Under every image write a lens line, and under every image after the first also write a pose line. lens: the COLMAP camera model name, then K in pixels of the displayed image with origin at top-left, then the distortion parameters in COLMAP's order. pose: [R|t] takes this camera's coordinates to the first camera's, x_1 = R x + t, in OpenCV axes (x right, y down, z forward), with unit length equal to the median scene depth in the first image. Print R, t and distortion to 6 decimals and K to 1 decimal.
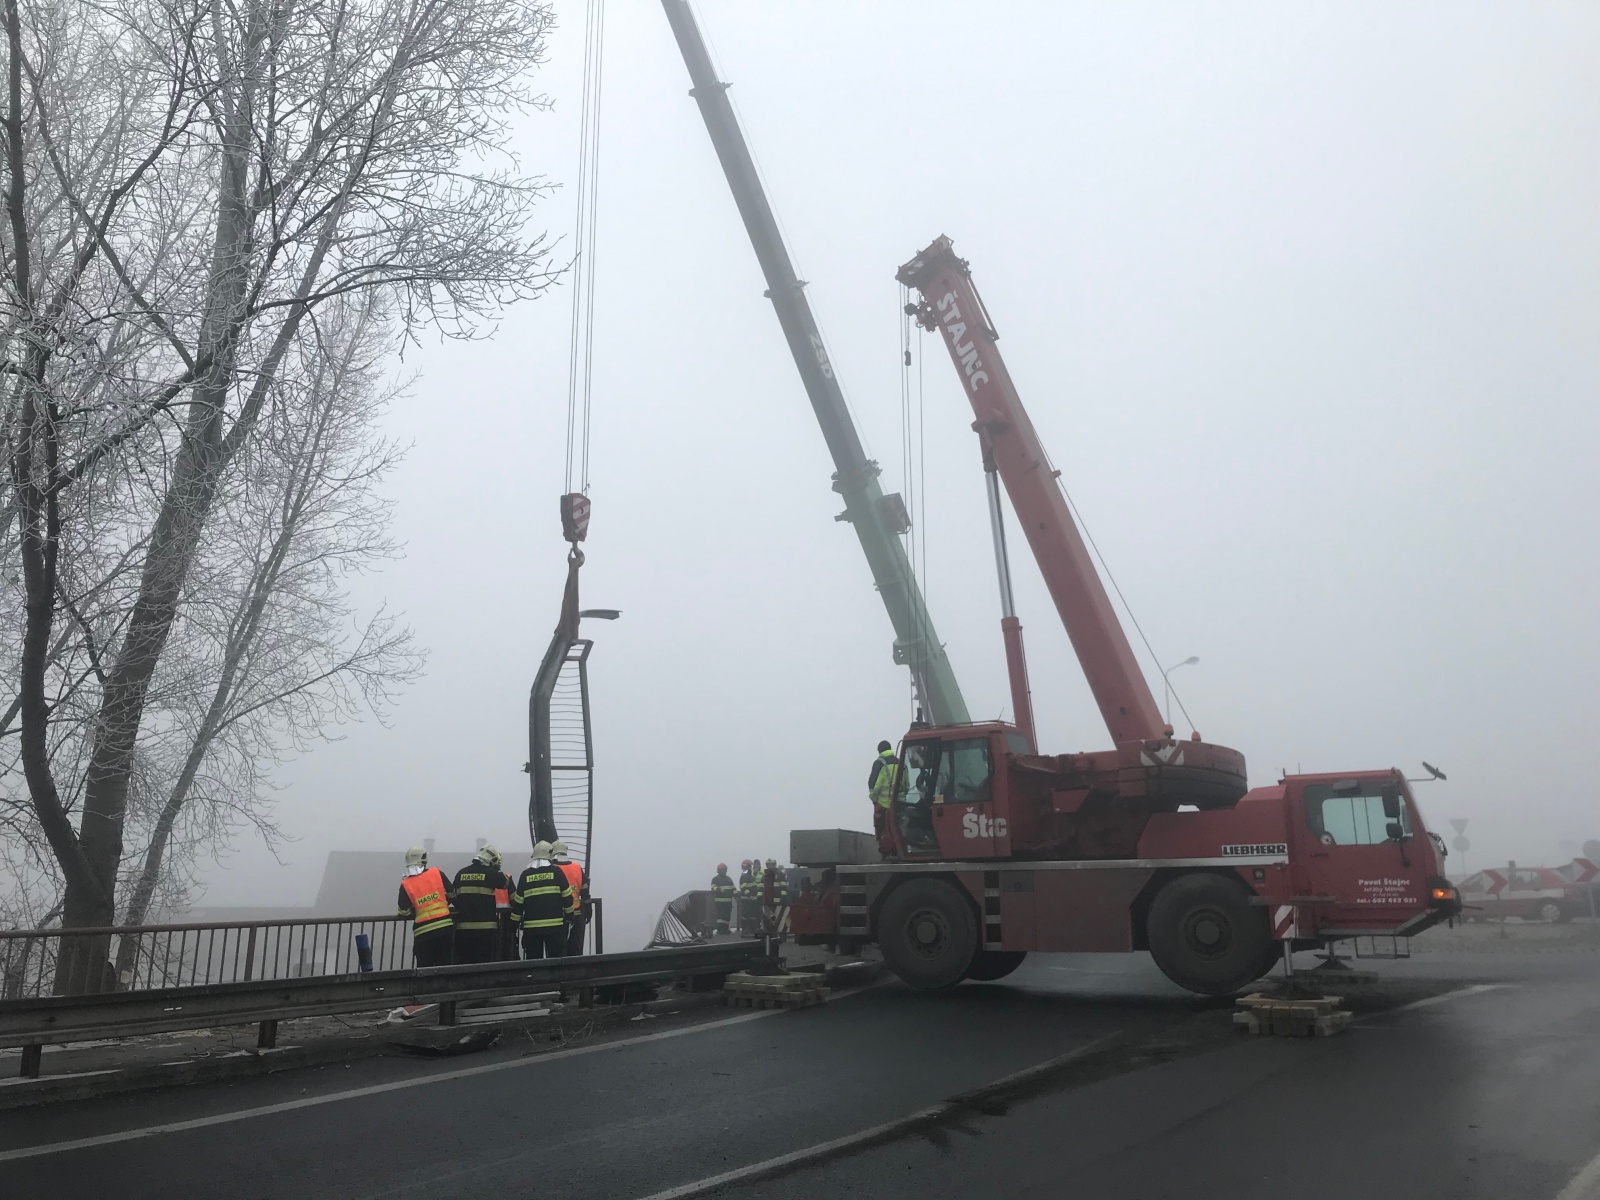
lens RADIAL K [[1304.9, 0, 800.0], [0, 1304.9, 600.0], [0, 0, 1]] dist [0.048260, -0.061291]
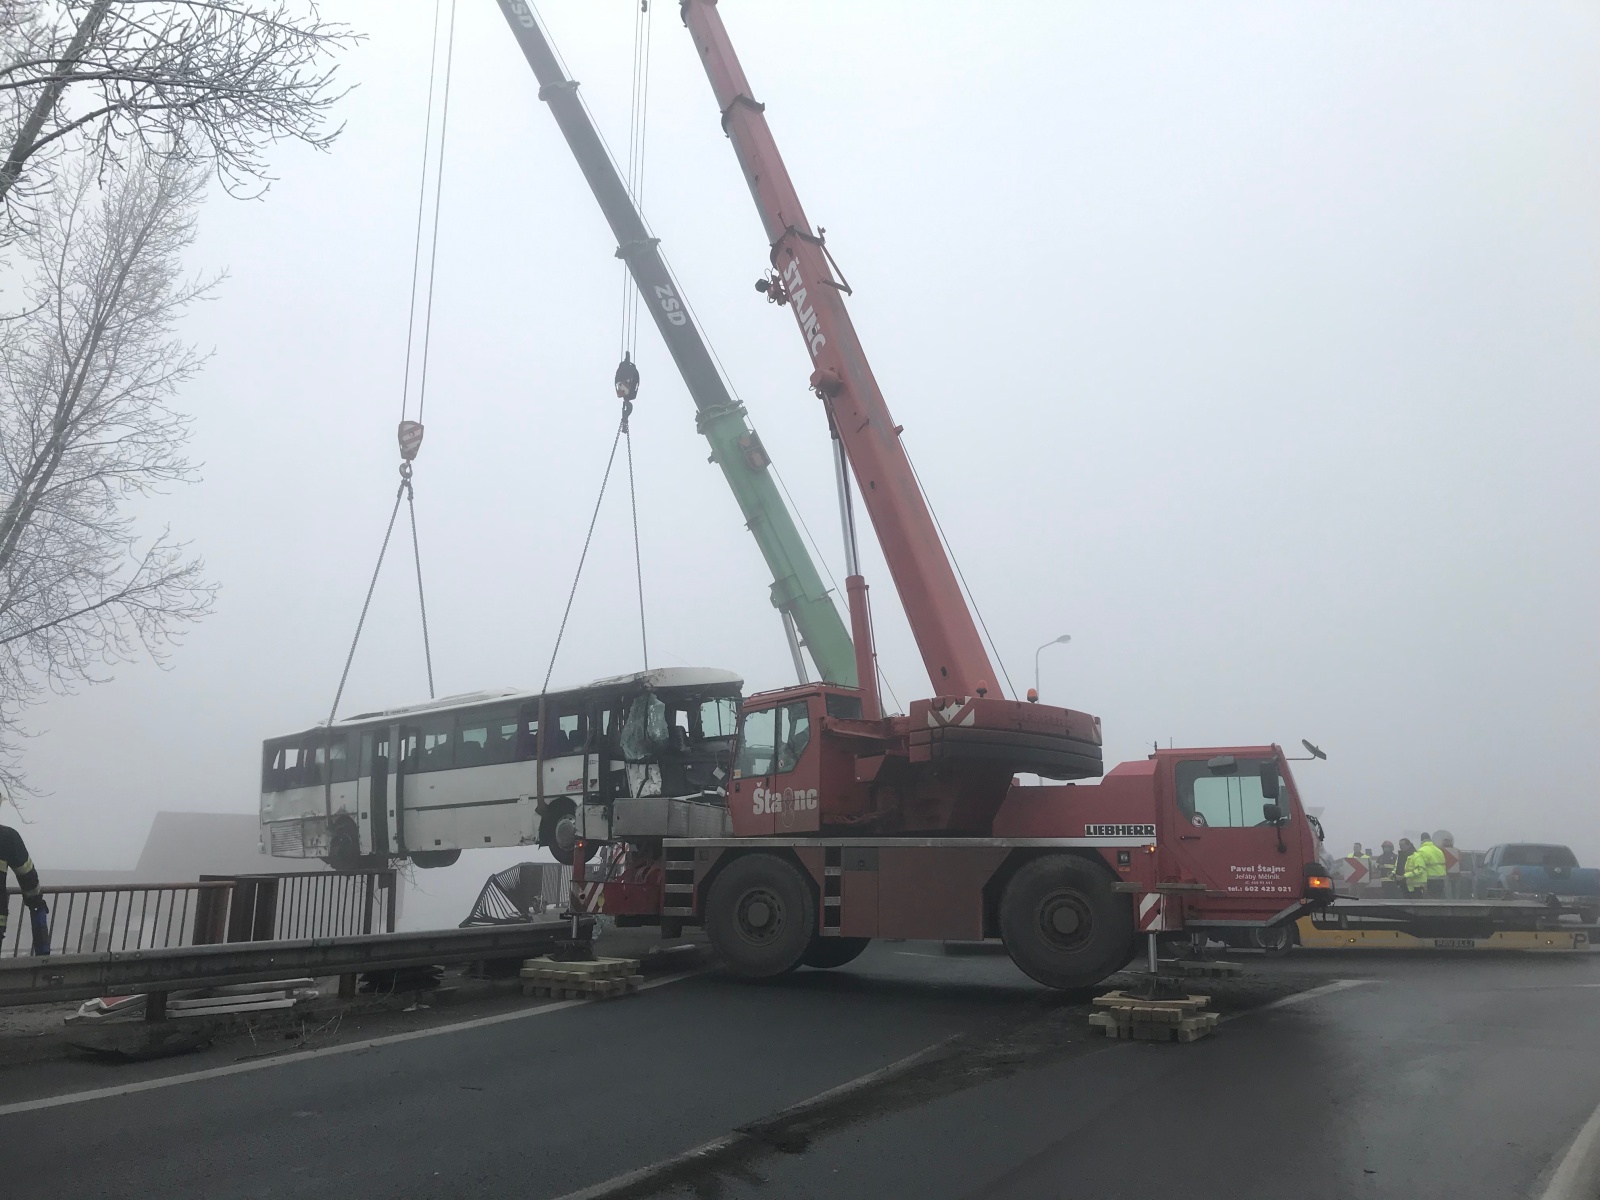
lens RADIAL K [[1292.3, 0, 800.0], [0, 1292.3, 600.0], [0, 0, 1]] dist [0.049195, -0.060173]
pose [[0.995390, 0.039790, 0.087270, 0.041367], [-0.041222, 0.999042, 0.014661, 0.027119], [-0.086603, -0.018191, 0.996077, 0.128429]]
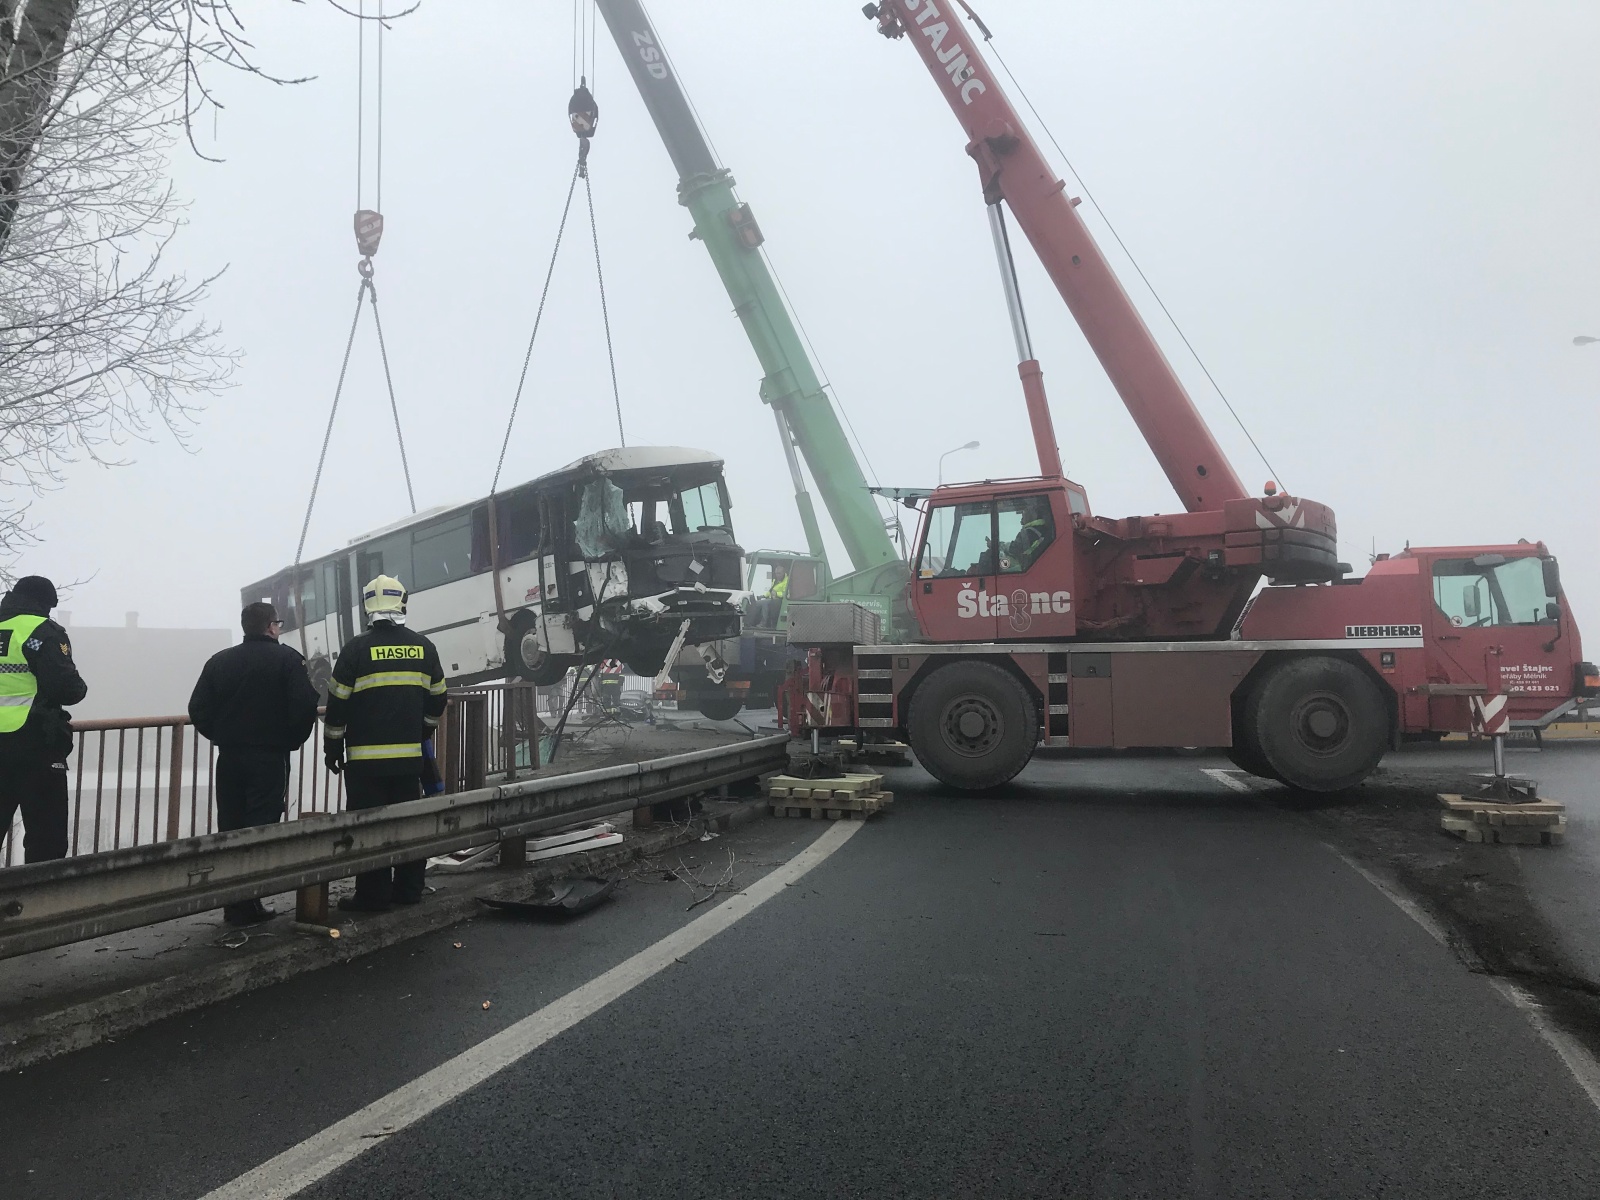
lens RADIAL K [[1292.3, 0, 800.0], [0, 1292.3, 600.0], [0, 0, 1]] dist [0.049195, -0.060173]
pose [[0.961555, 0.022322, 0.273705, -0.250070], [-0.065725, 0.986431, 0.150448, 0.063166], [-0.266632, -0.162653, 0.949974, 0.277497]]
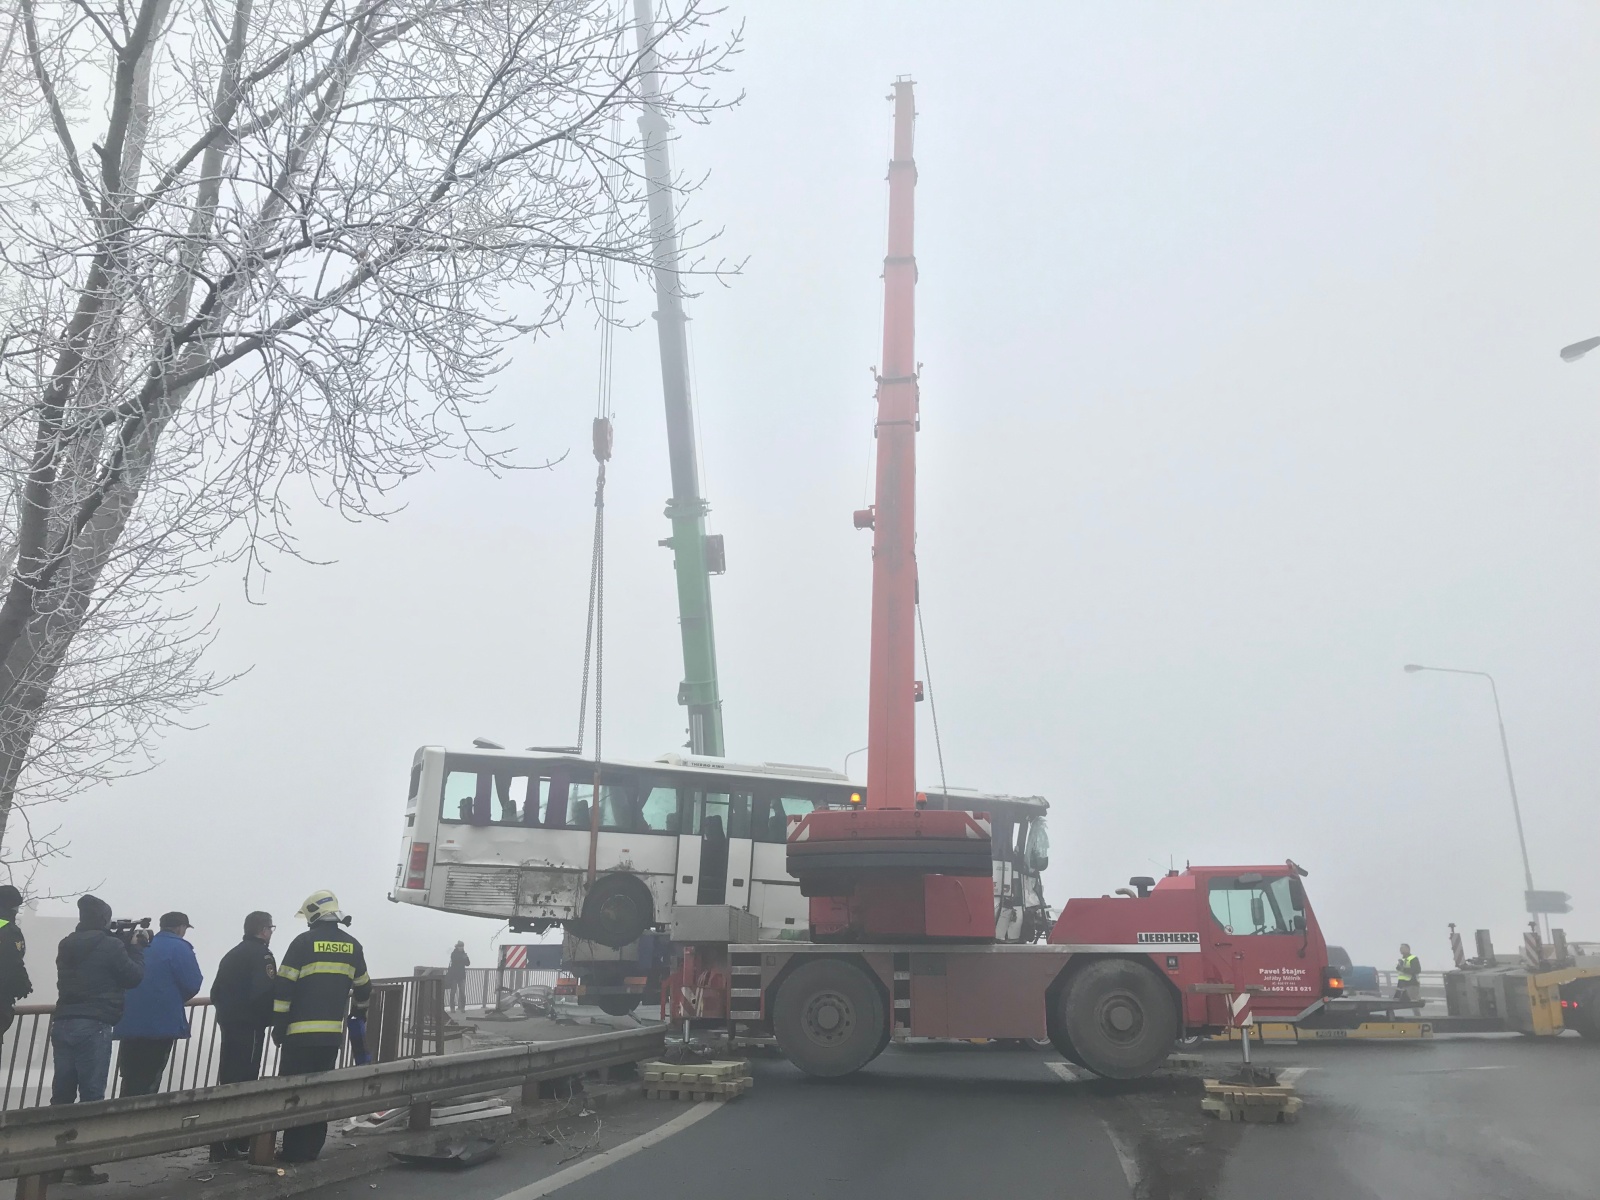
lens RADIAL K [[1302.0, 0, 800.0], [0, 1302.0, 600.0], [0, 0, 1]] dist [0.009574, 0.003672]
pose [[0.943501, 0.106213, 0.313886, -0.268674], [-0.087648, 0.993494, -0.072721, 0.024627], [-0.319568, 0.041101, 0.946672, 0.102647]]
